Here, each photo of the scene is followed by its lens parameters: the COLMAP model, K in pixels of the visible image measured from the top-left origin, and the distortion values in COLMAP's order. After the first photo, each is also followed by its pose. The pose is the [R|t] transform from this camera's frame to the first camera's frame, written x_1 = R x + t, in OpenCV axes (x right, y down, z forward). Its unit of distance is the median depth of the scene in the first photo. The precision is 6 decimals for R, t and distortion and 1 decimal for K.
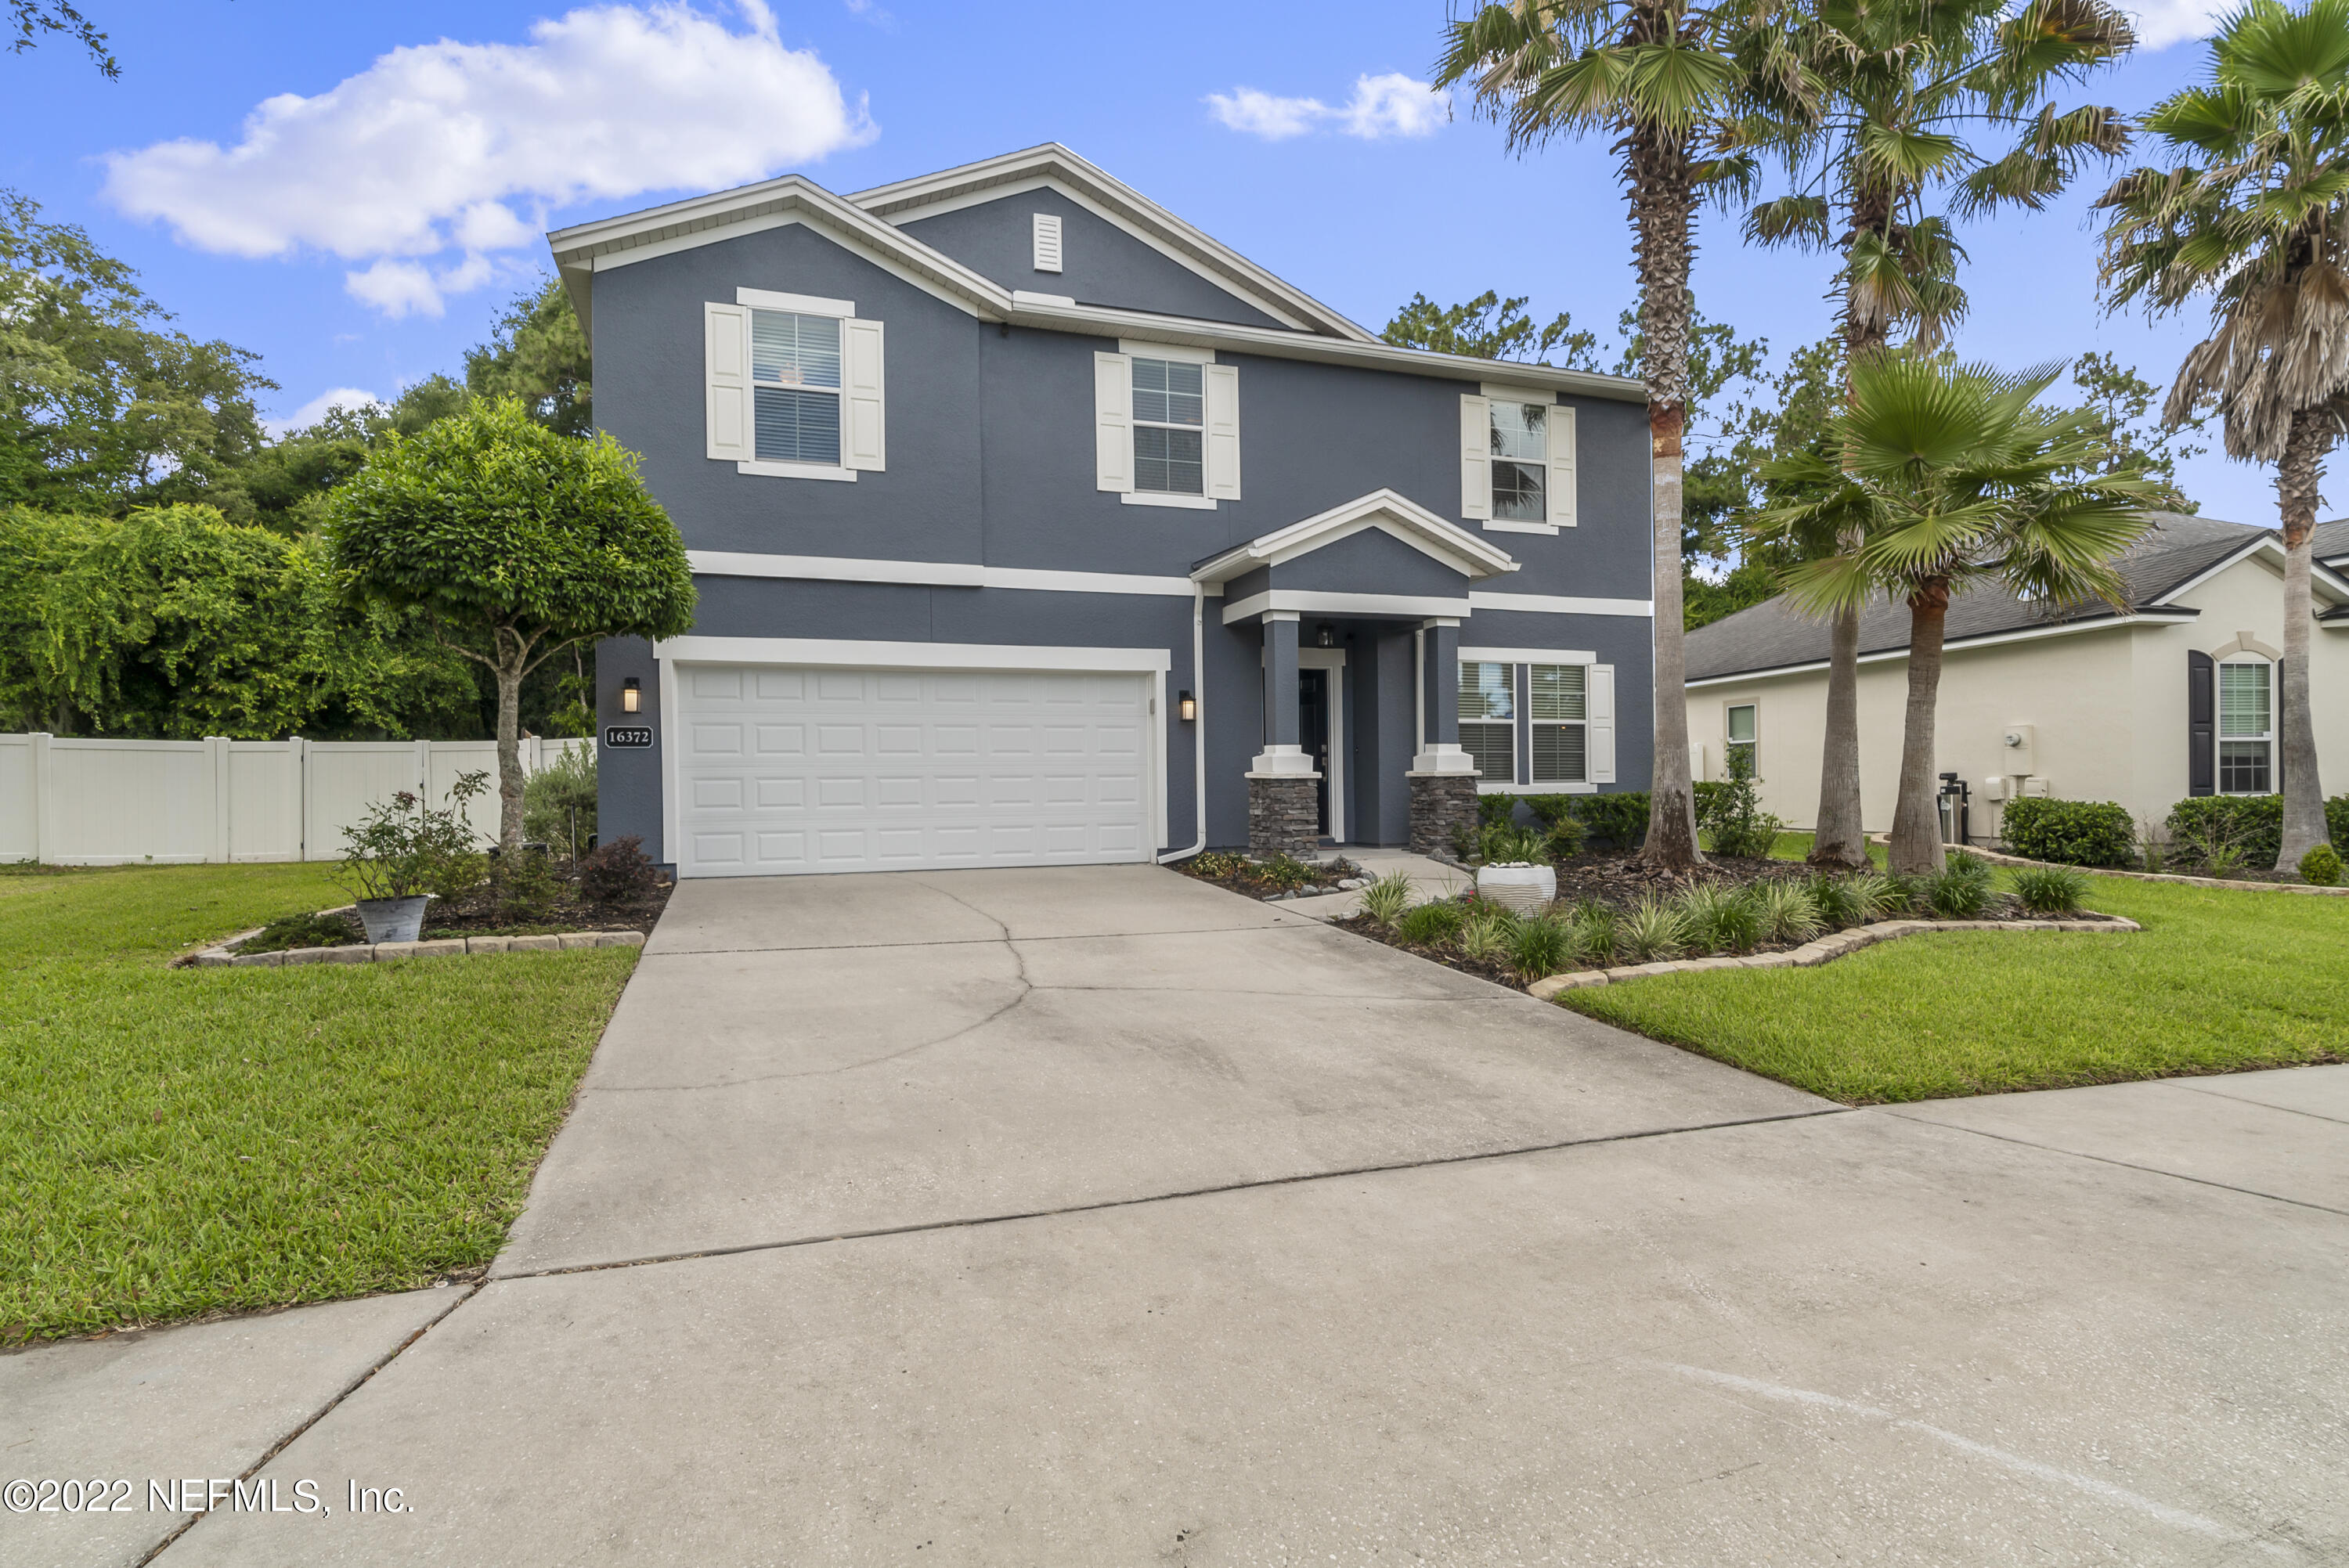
lens RADIAL K [[1148.0, 0, 1184.9], [0, 1148.0, 802.8], [0, 0, 1]] dist [-0.005556, 0.003606]
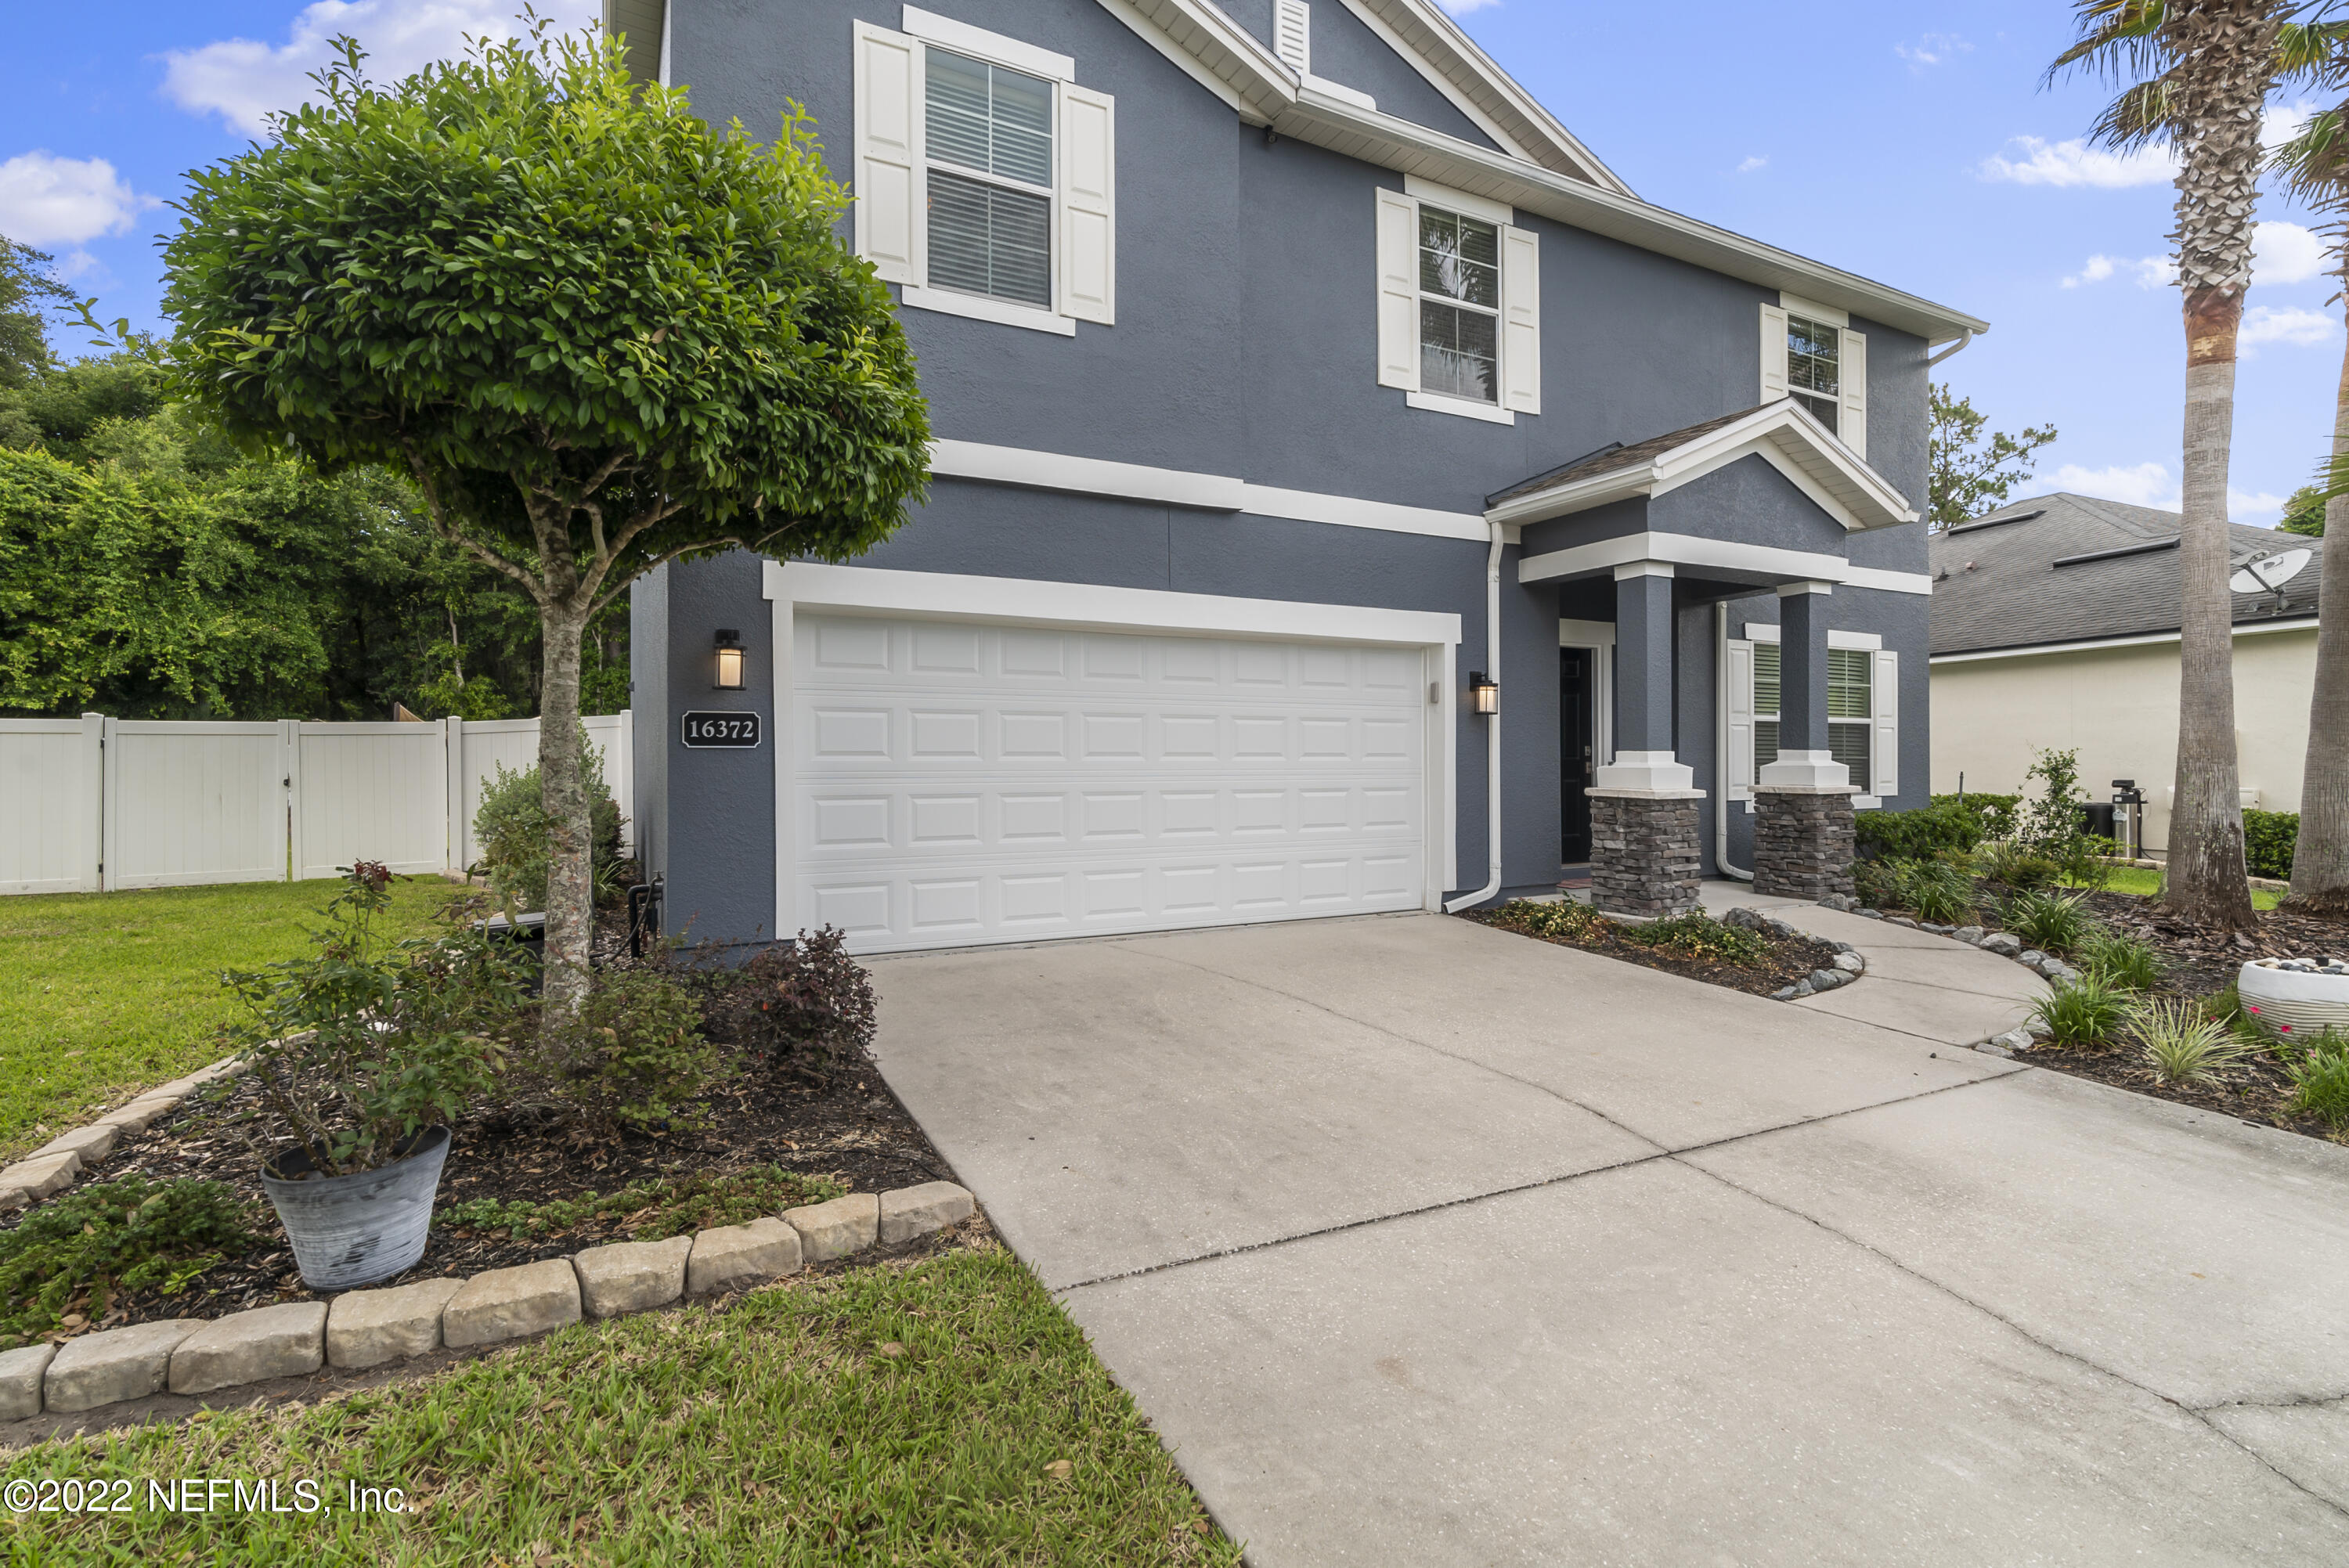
lens RADIAL K [[1079.2, 0, 1181.3], [0, 1079.2, 772.2], [0, 0, 1]] dist [0.004260, -0.002745]
pose [[0.991286, 0.008021, 0.131484, -0.280254], [-0.006782, 0.999928, -0.009868, -0.027291], [-0.131554, 0.008891, 0.991269, 0.360345]]
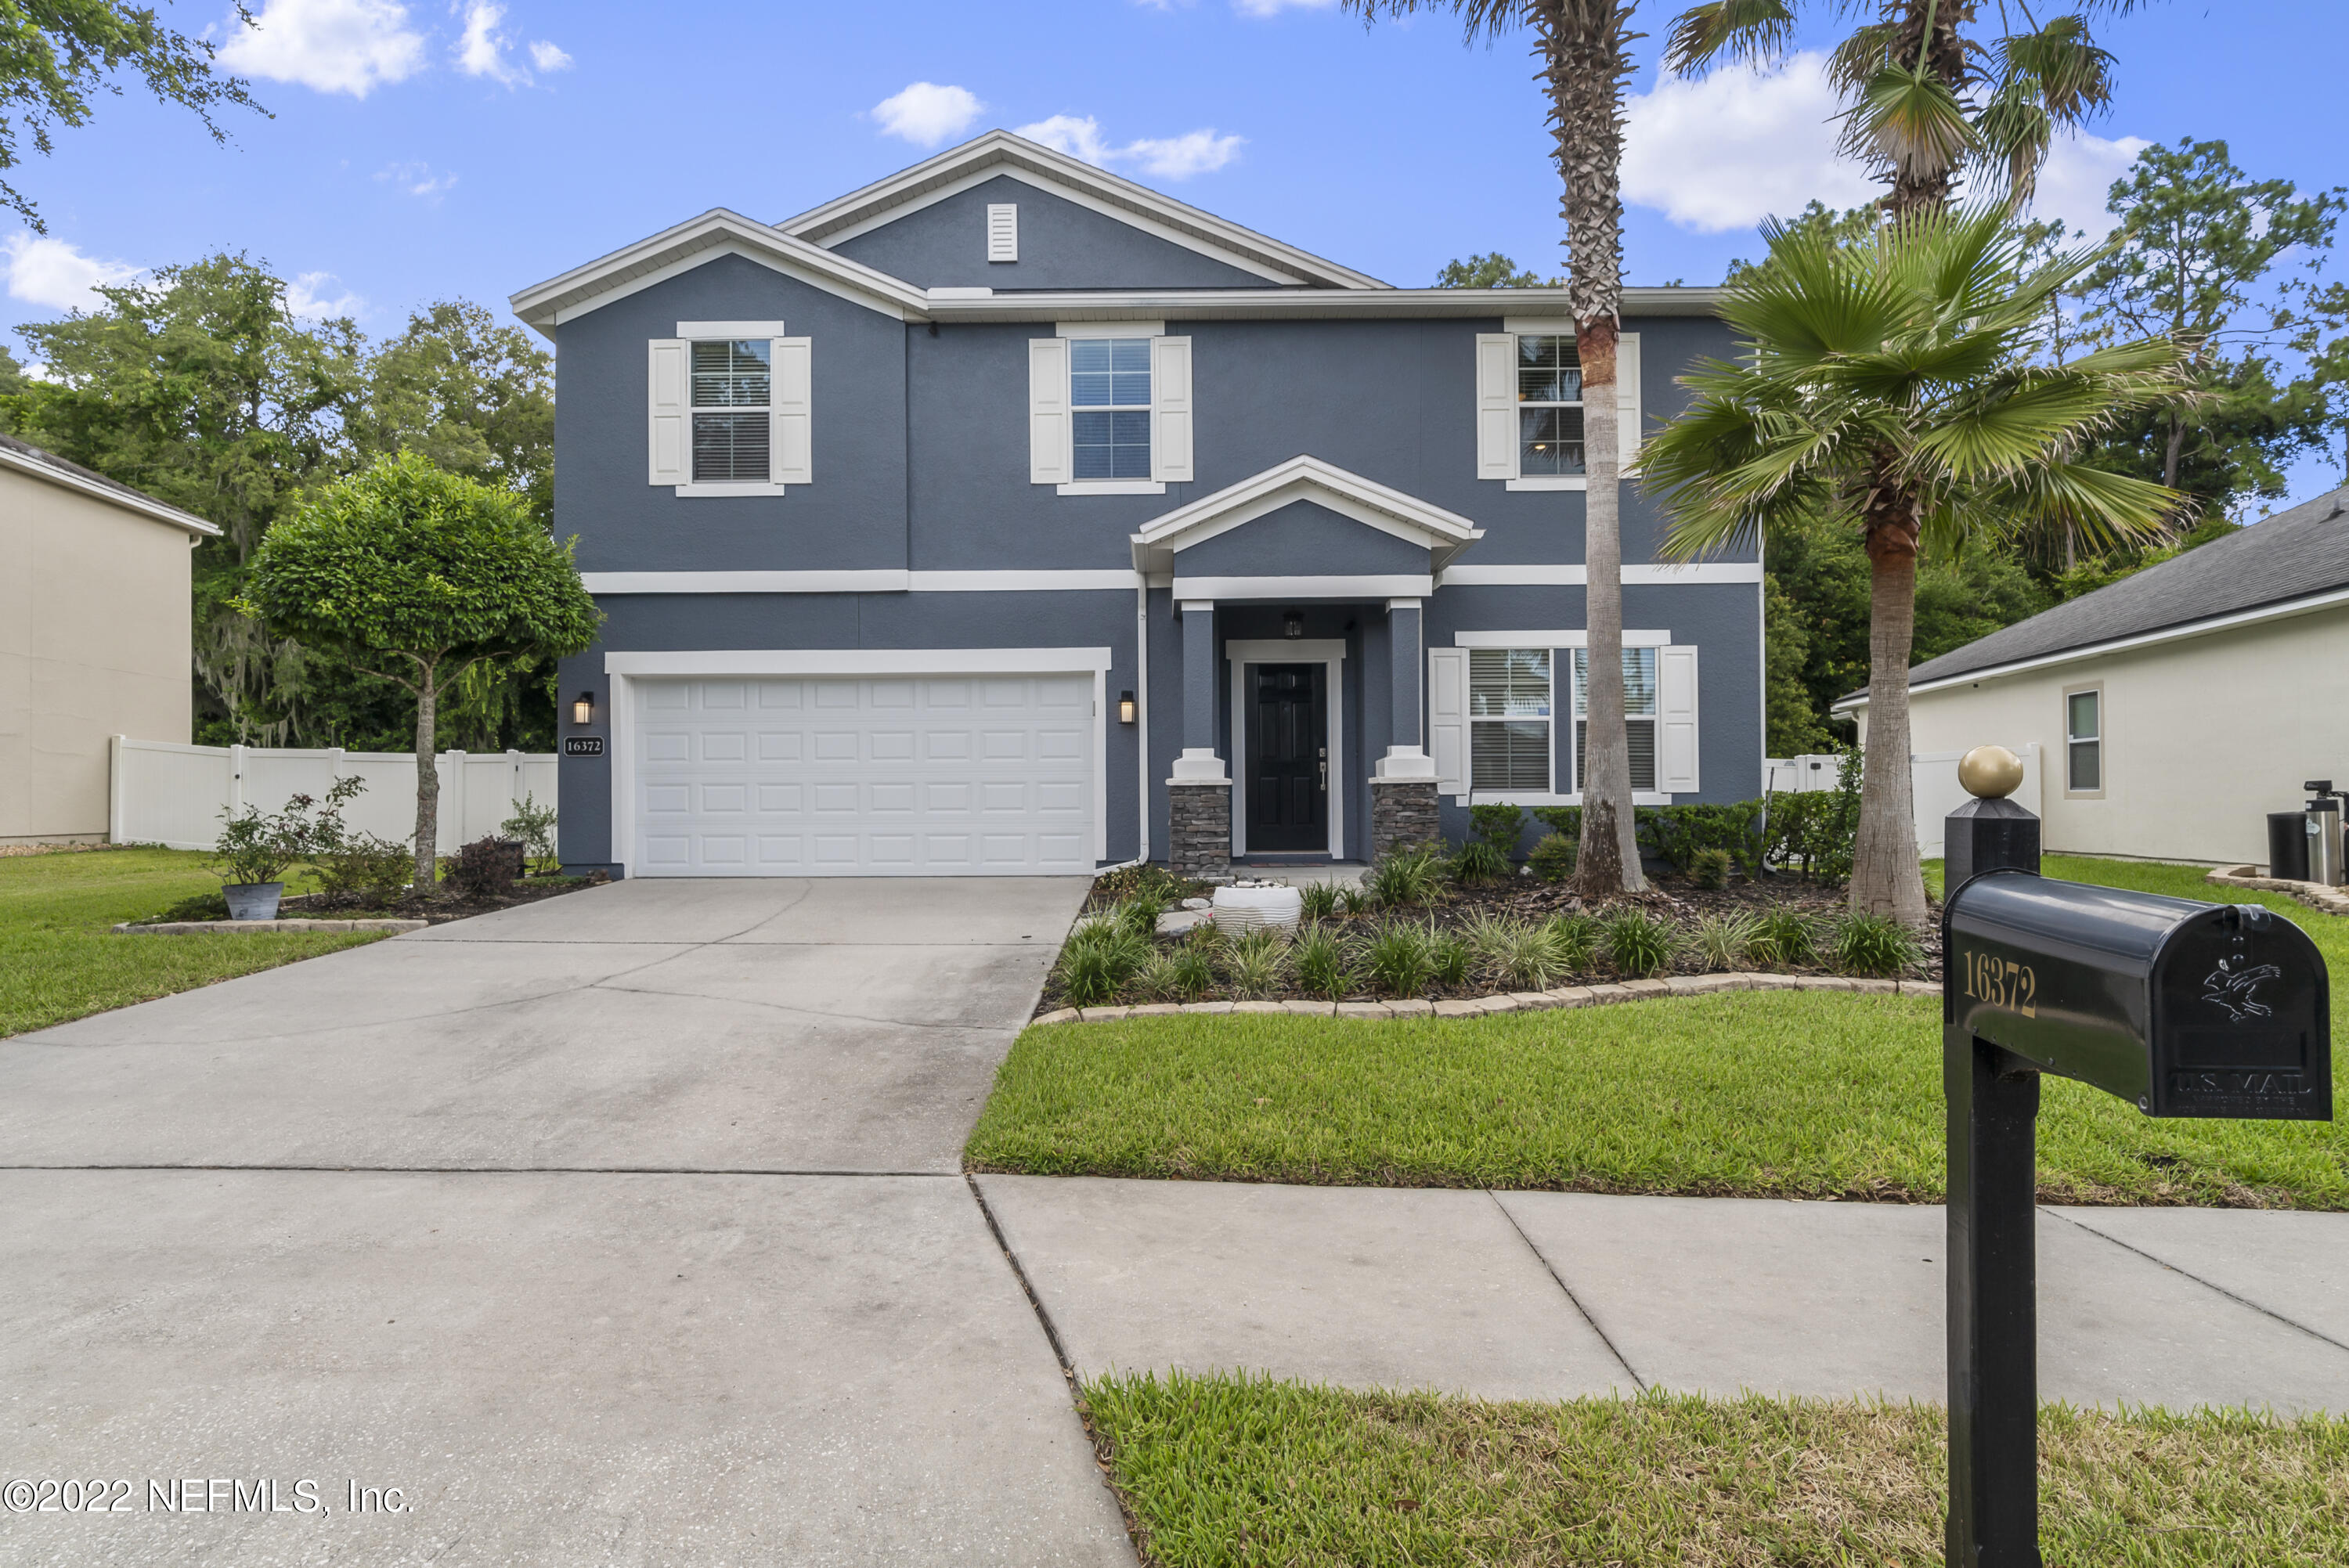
lens RADIAL K [[1232.0, 0, 1182.8], [0, 1232.0, 808.3], [0, 0, 1]] dist [-0.004307, 0.000722]
pose [[0.940553, 0.007465, -0.339566, 0.391364], [-0.009409, 0.999947, -0.004081, 0.001053], [0.339517, 0.007033, 0.940573, 0.079270]]
